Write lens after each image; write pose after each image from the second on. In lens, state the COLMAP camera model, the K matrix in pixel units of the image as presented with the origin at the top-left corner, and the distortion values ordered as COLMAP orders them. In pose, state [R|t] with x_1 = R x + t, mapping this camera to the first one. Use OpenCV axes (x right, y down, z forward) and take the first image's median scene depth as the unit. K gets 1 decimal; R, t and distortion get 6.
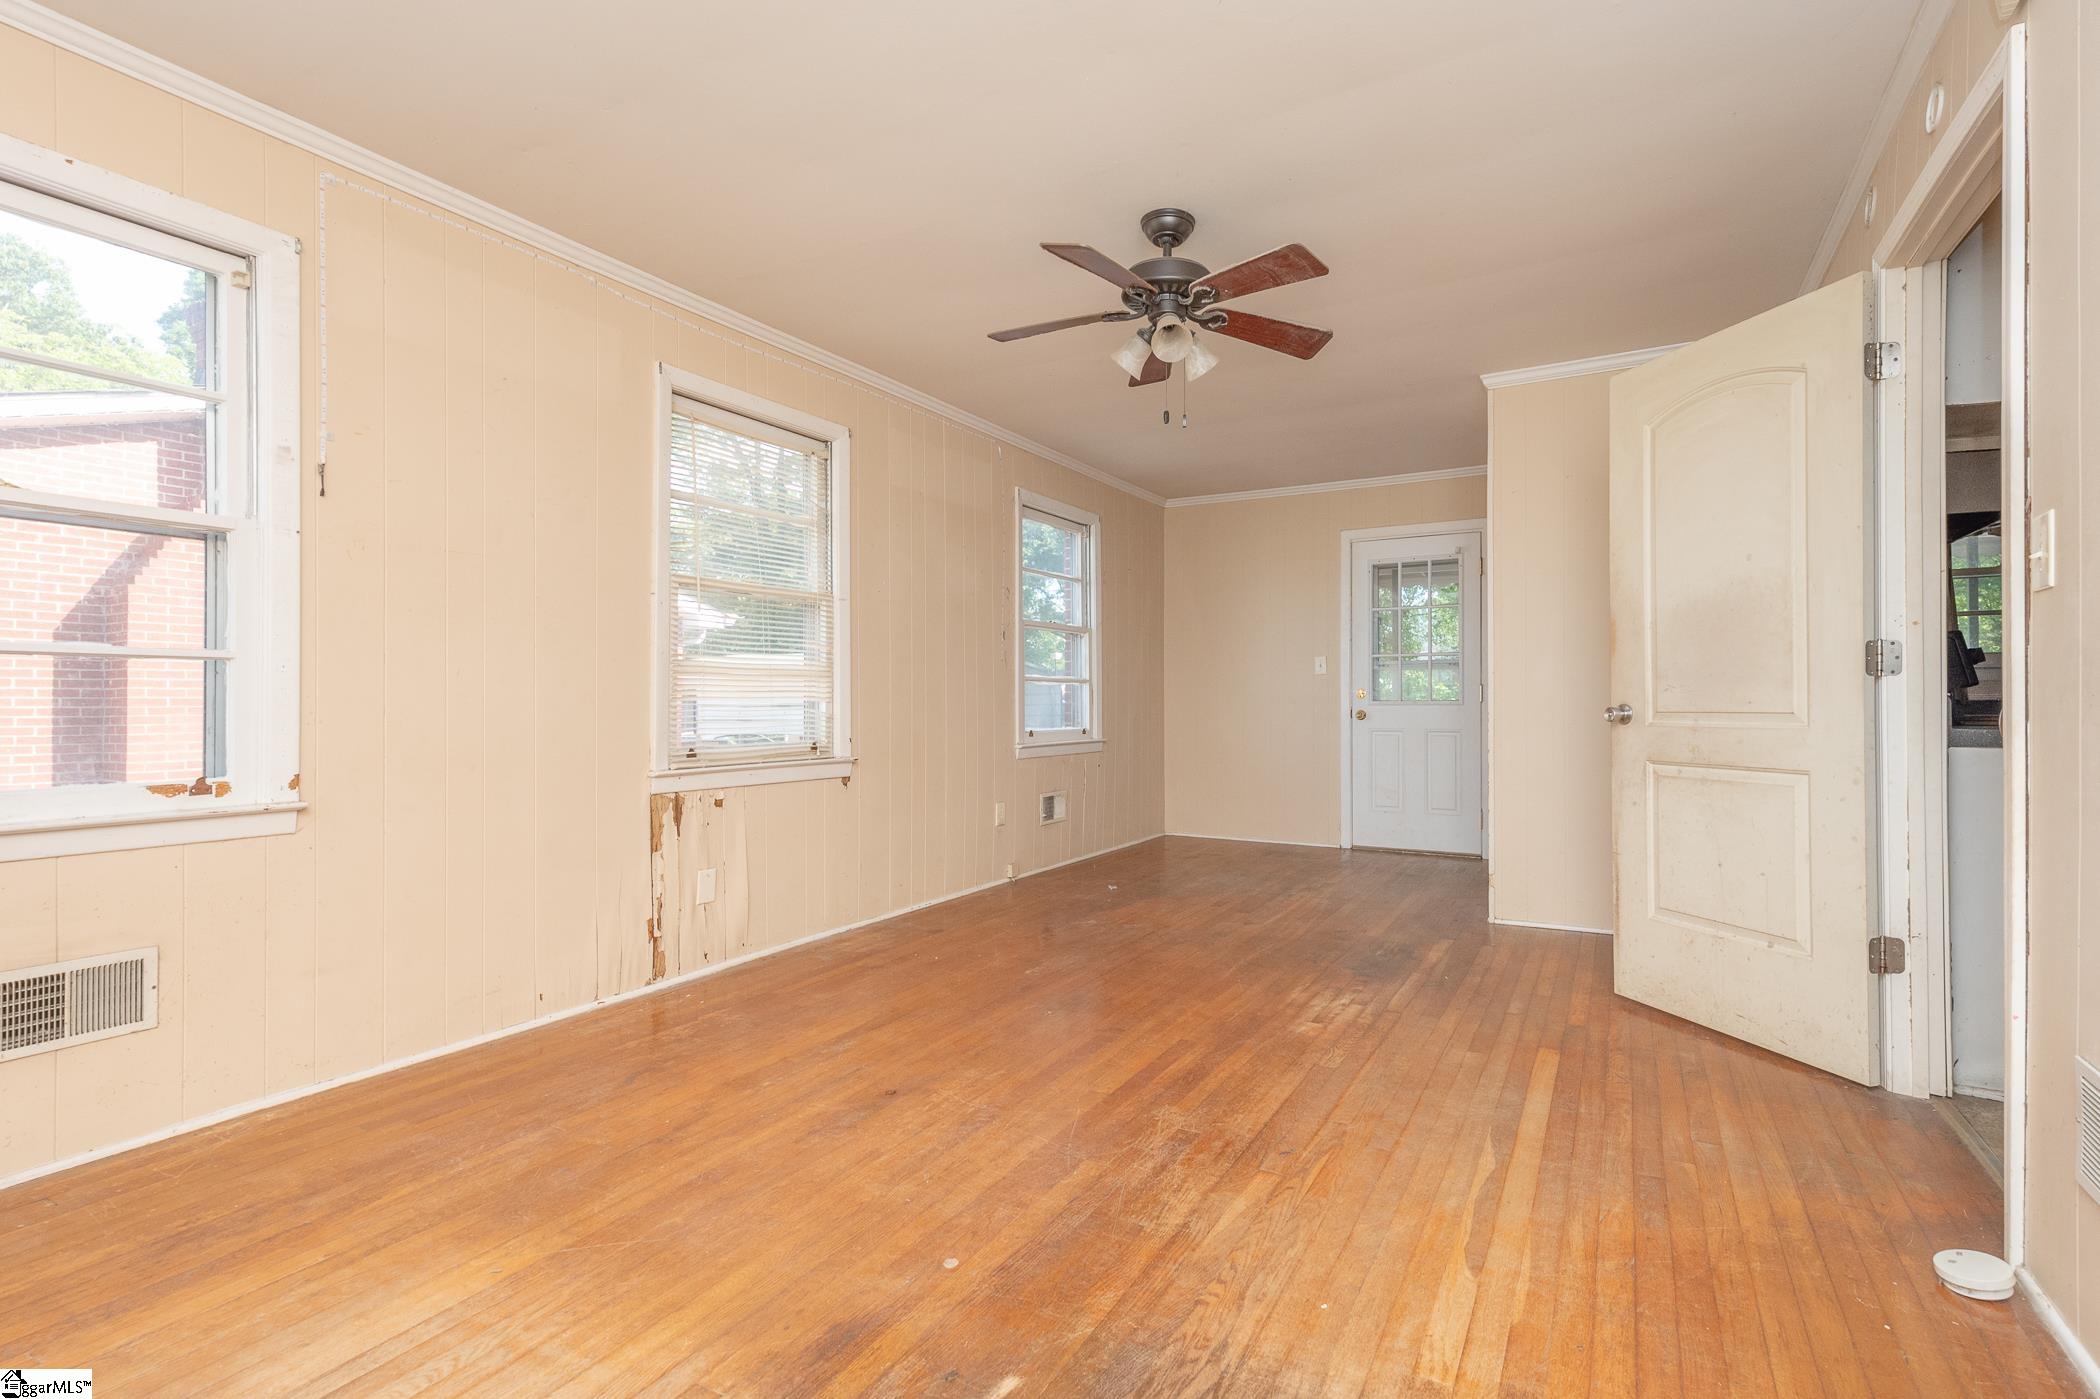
lens RADIAL K [[979.4, 0, 1114.9], [0, 979.4, 705.2], [0, 0, 1]] dist [0.000859, -0.000760]
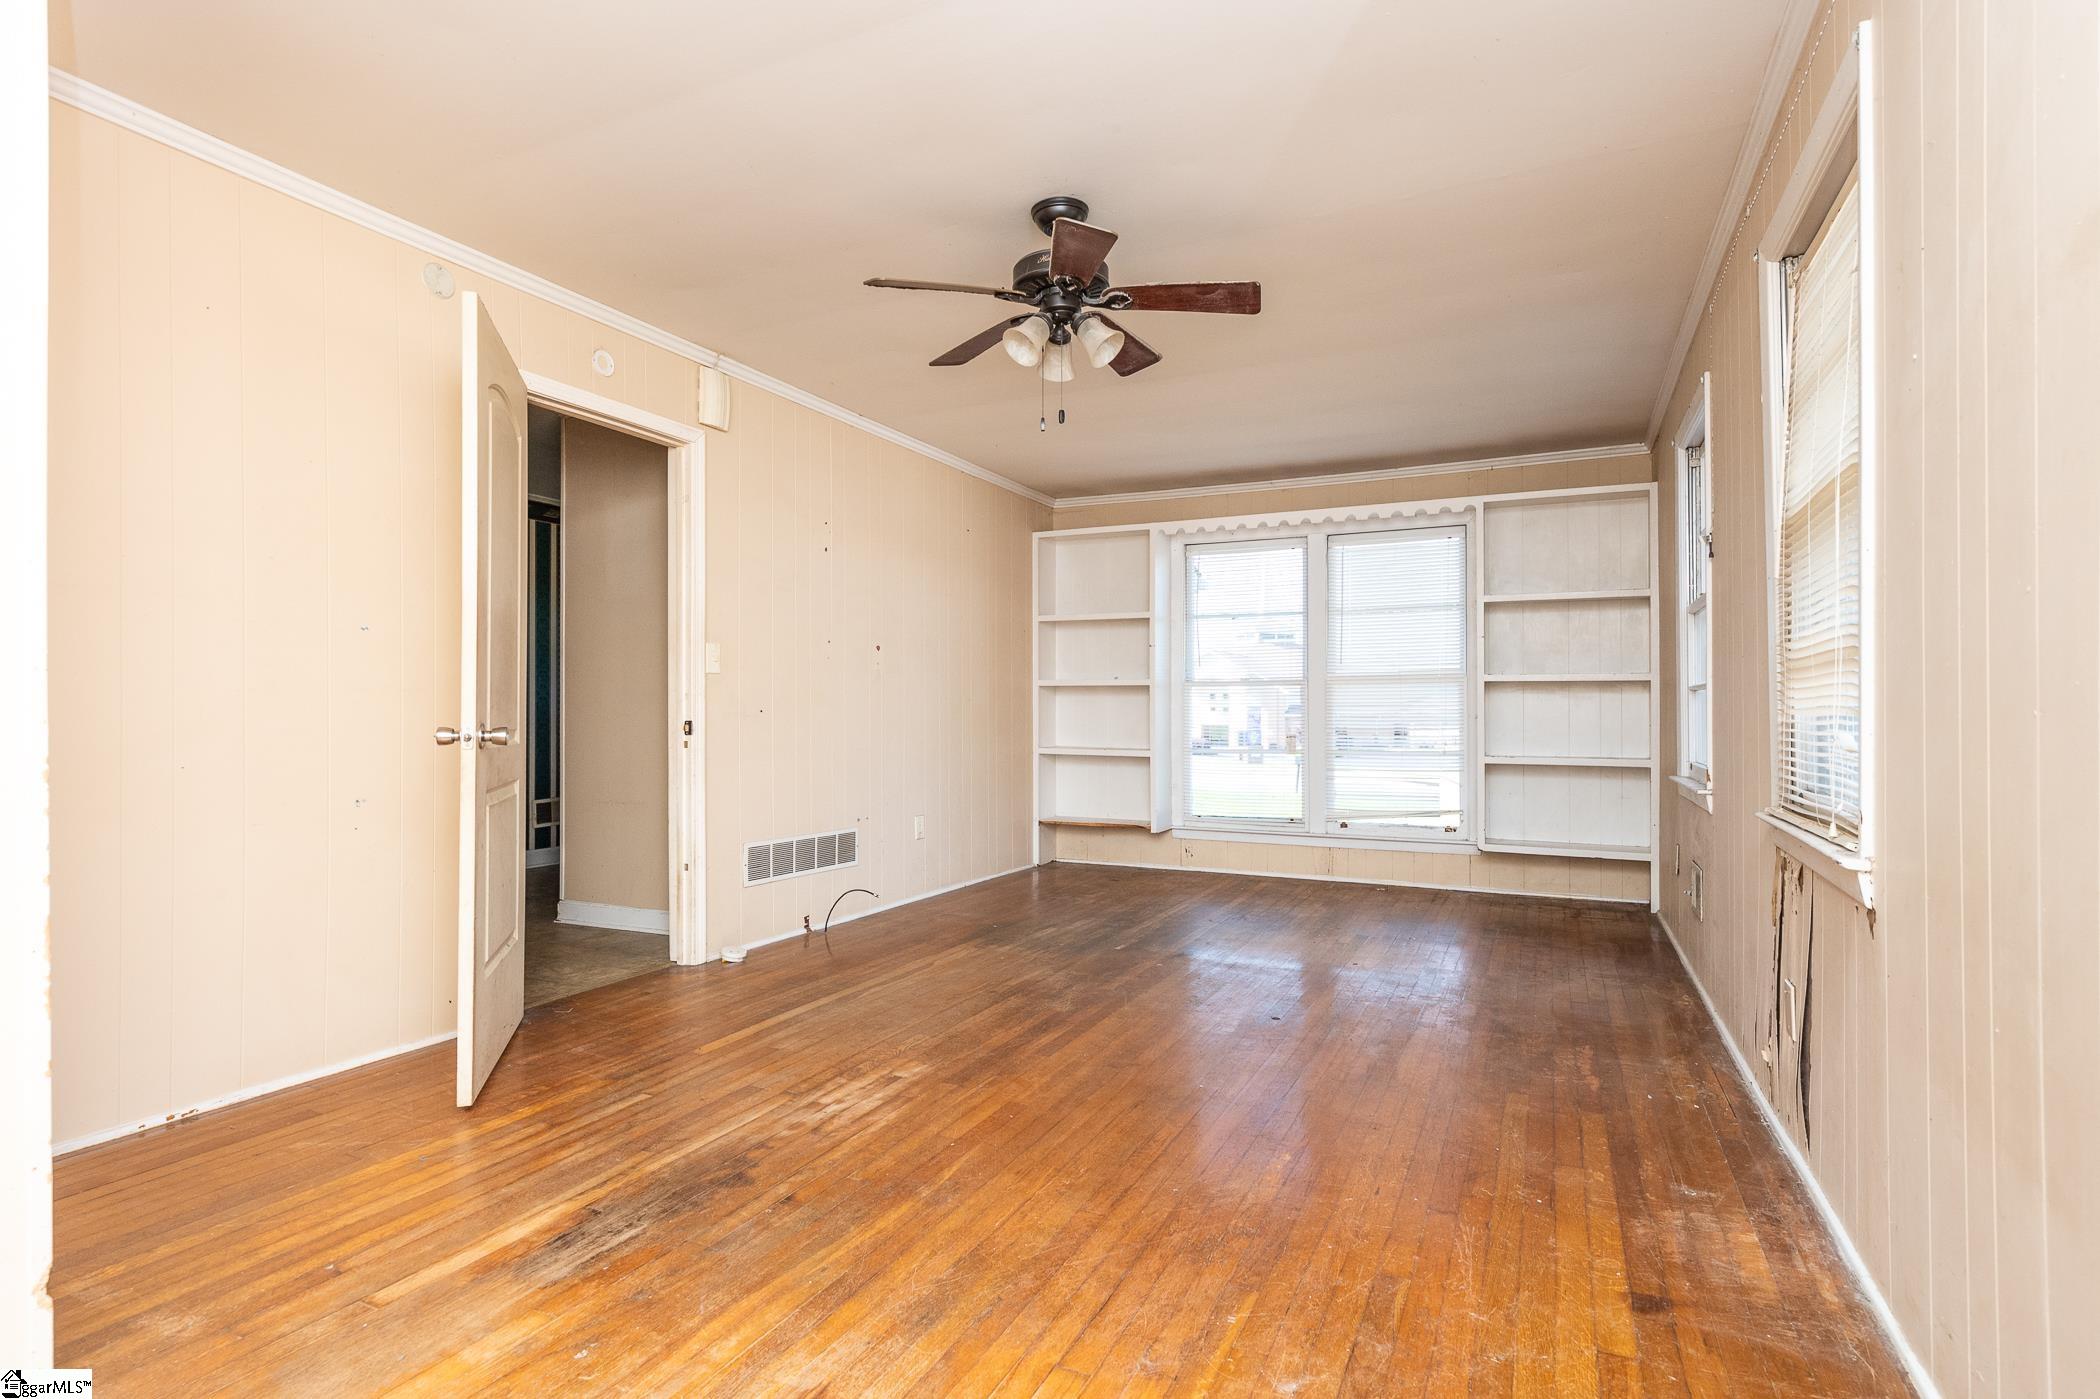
lens RADIAL K [[1067.3, 0, 999.6], [0, 1067.3, 709.7], [0, 0, 1]] dist [0.001096, 0.000911]
pose [[-0.999913, 0.003217, 0.012796, 0.104885], [0.003183, 0.999991, -0.002697, -0.011119], [-0.012805, -0.002656, -0.999914, 2.132214]]
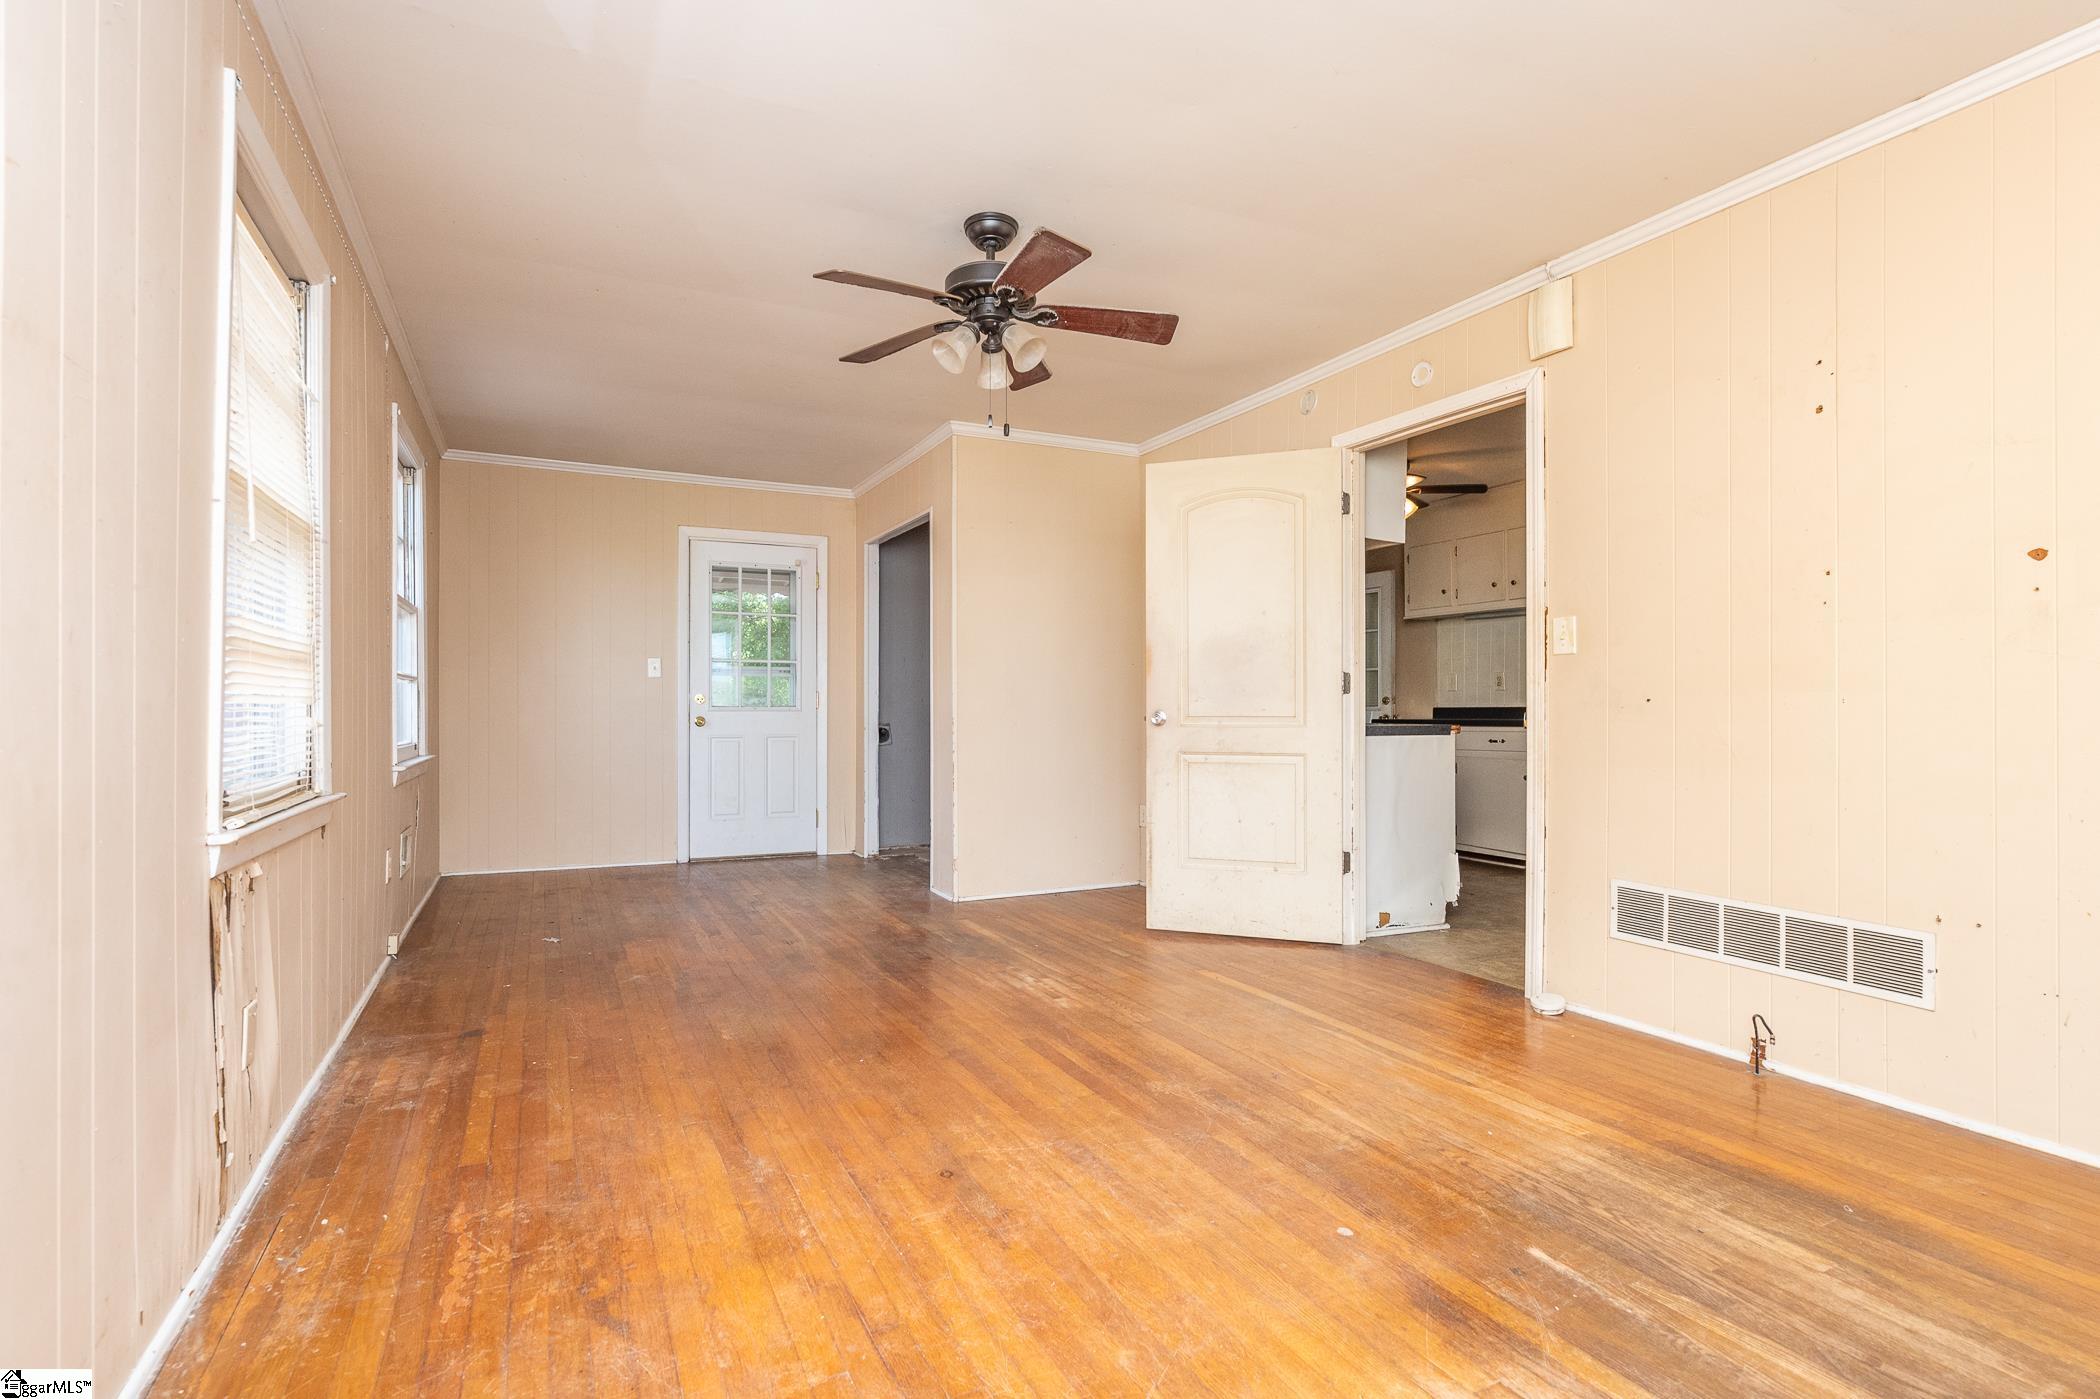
lens RADIAL K [[979.4, 0, 1041.0], [0, 979.4, 700.4], [0, 0, 1]] dist [0.000859, -0.000760]
pose [[0.594453, 0.010347, 0.804064, -0.754895], [-0.002085, 0.999934, -0.011326, -0.000105], [-0.804128, 0.005056, 0.594435, 0.382353]]
